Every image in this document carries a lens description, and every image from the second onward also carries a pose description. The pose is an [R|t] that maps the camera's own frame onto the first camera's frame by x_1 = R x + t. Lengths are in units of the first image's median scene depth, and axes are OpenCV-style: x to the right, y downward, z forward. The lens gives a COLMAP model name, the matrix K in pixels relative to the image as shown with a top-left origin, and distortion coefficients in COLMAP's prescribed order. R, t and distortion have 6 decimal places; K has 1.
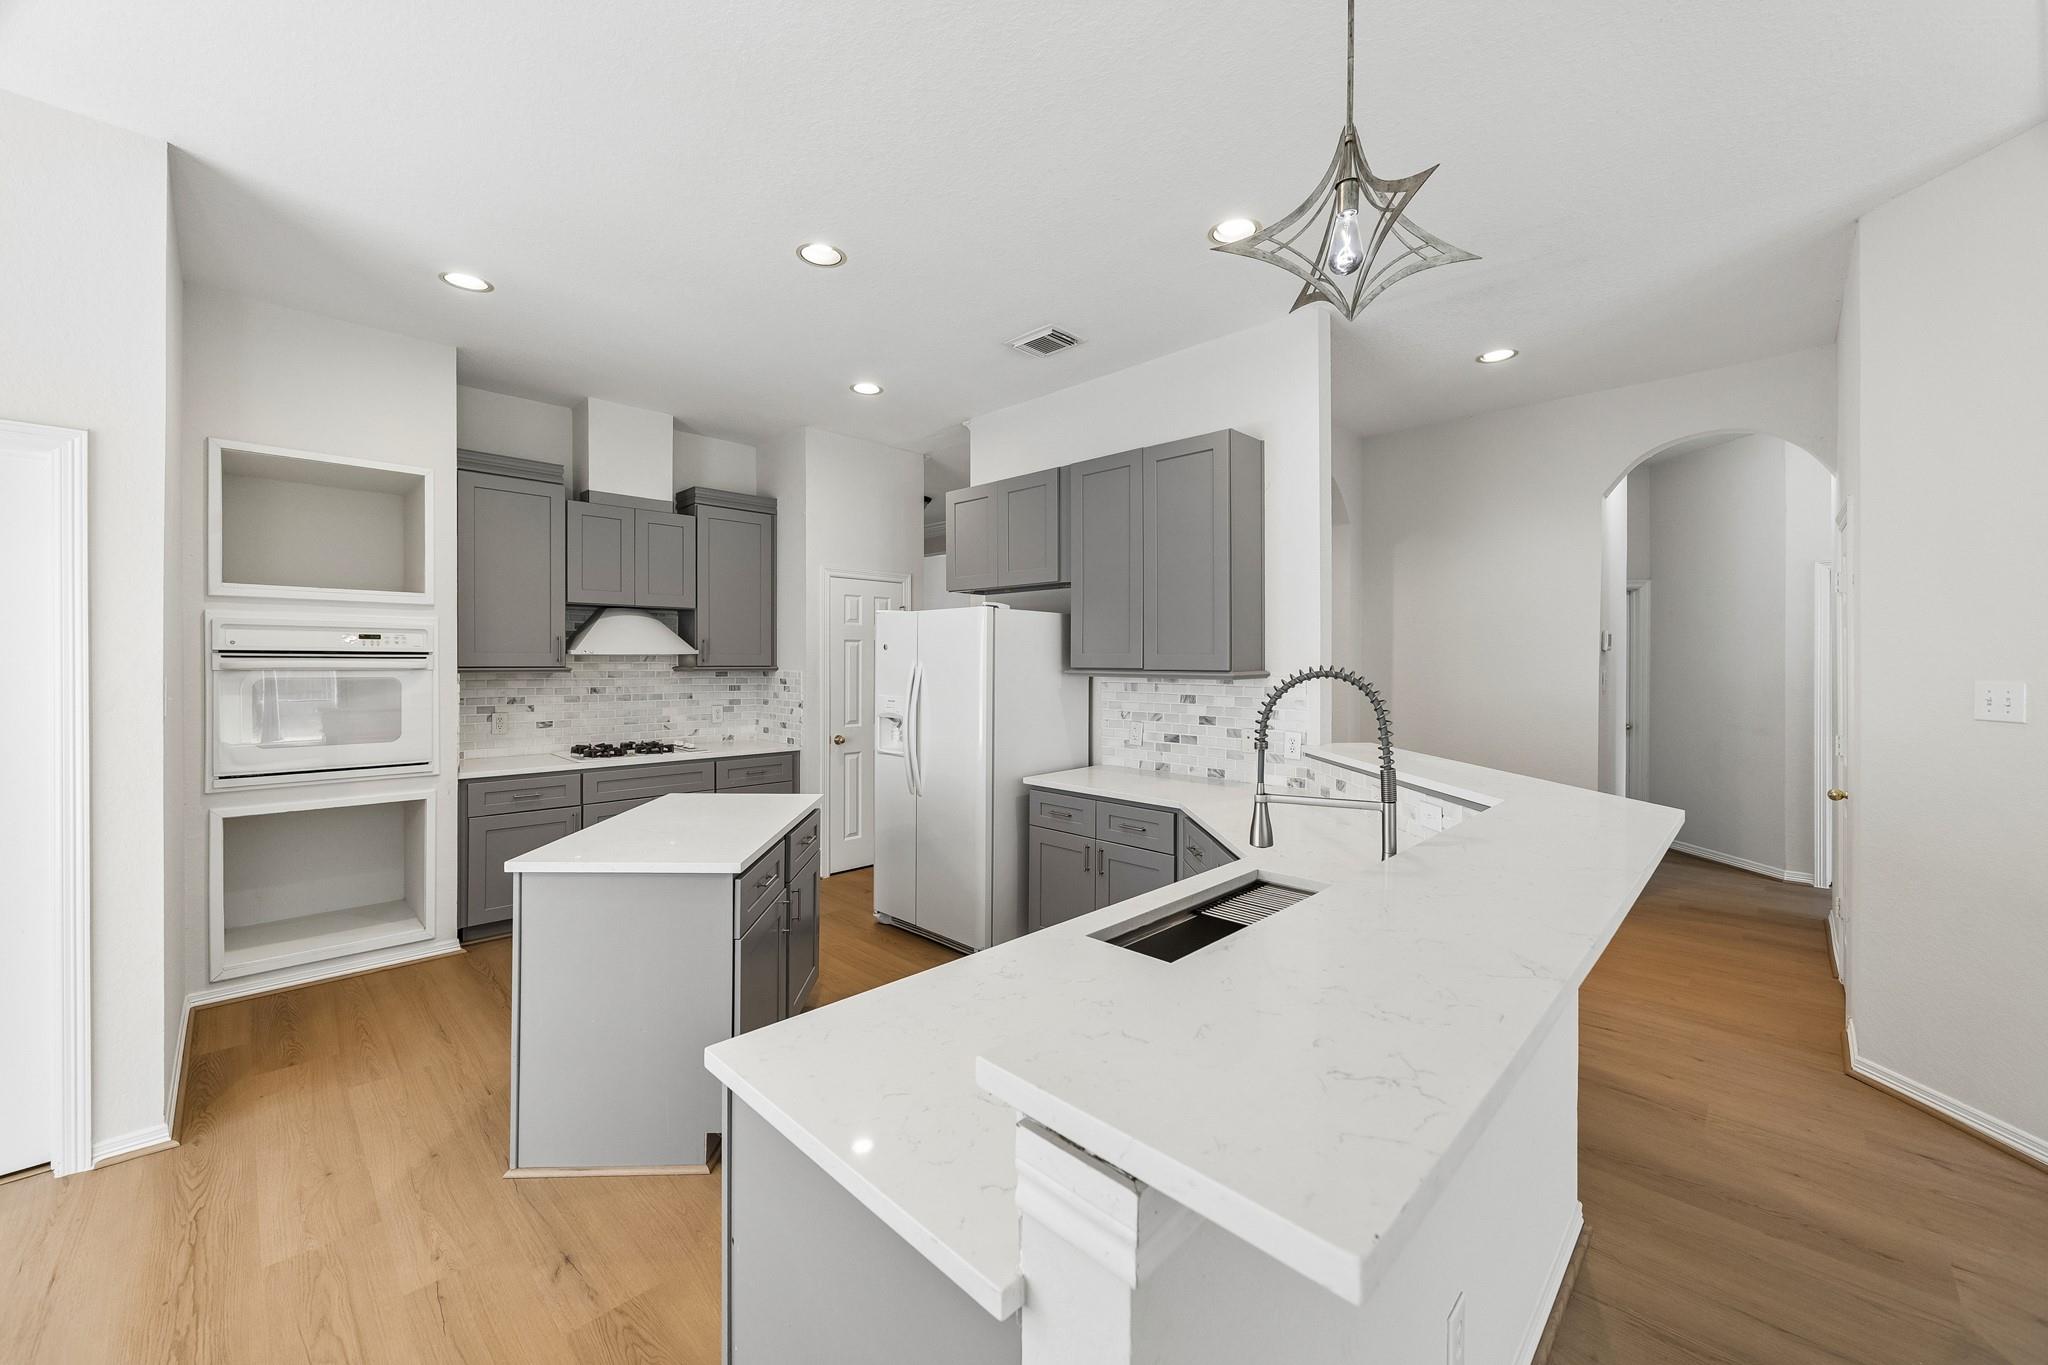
lens RADIAL K [[781.5, 0, 1009.8], [0, 781.5, 661.2], [0, 0, 1]] dist [-0.002401, -0.000013]
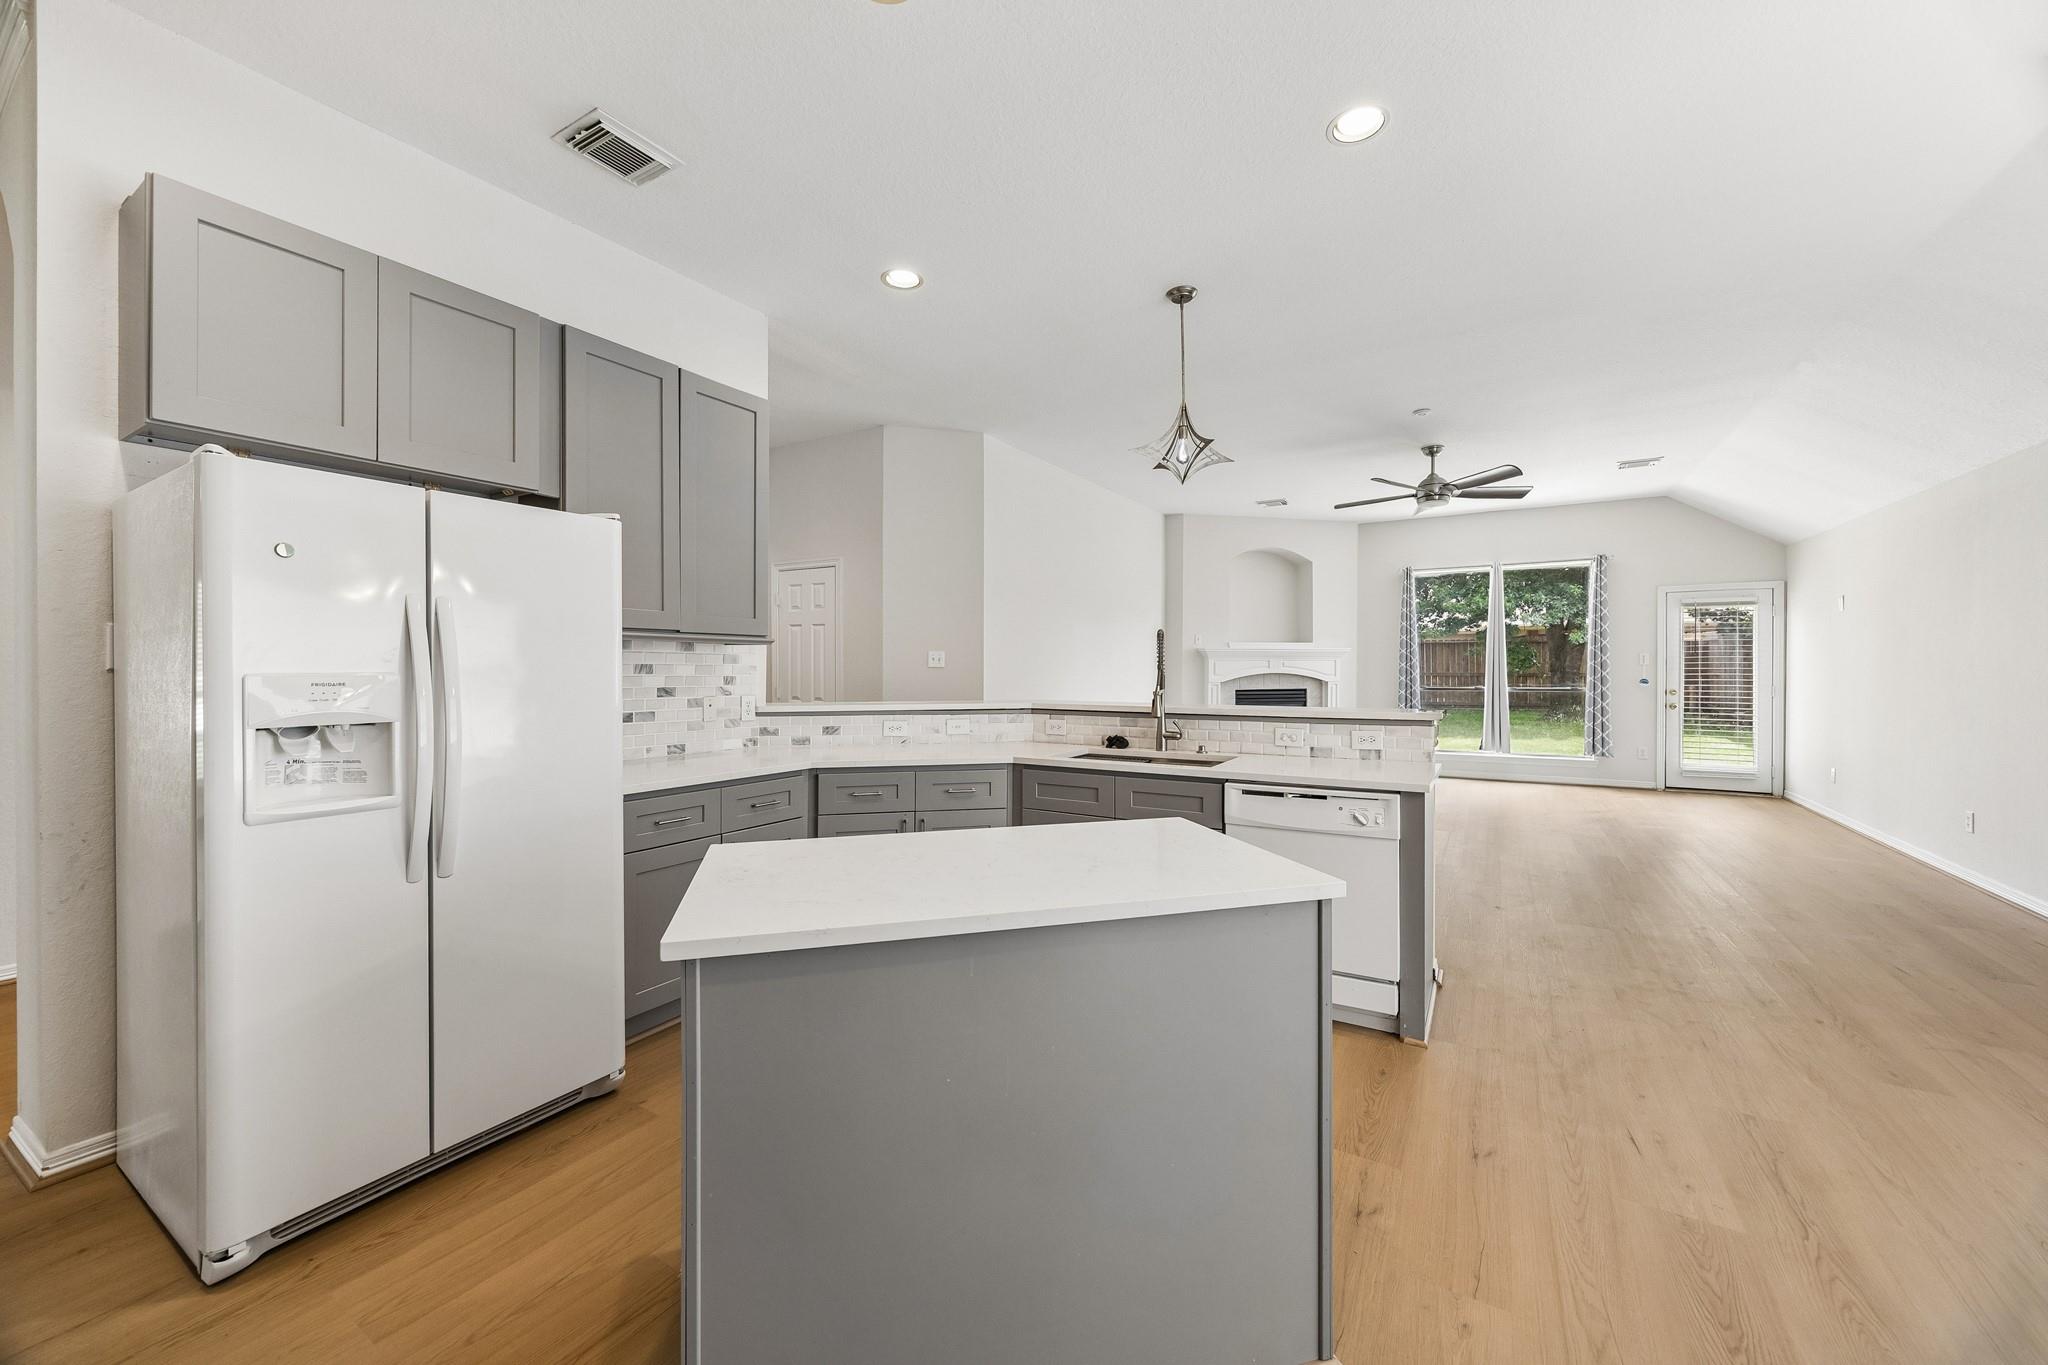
lens RADIAL K [[776.5, 0, 1012.4], [0, 776.5, 667.9], [0, 0, 1]] dist [-0.002709, -0.000136]
pose [[-0.227905, -0.003754, 0.973676, -0.652618], [-0.000351, 0.999993, 0.003774, 0.041705], [-0.973683, 0.000519, -0.227905, 0.761803]]
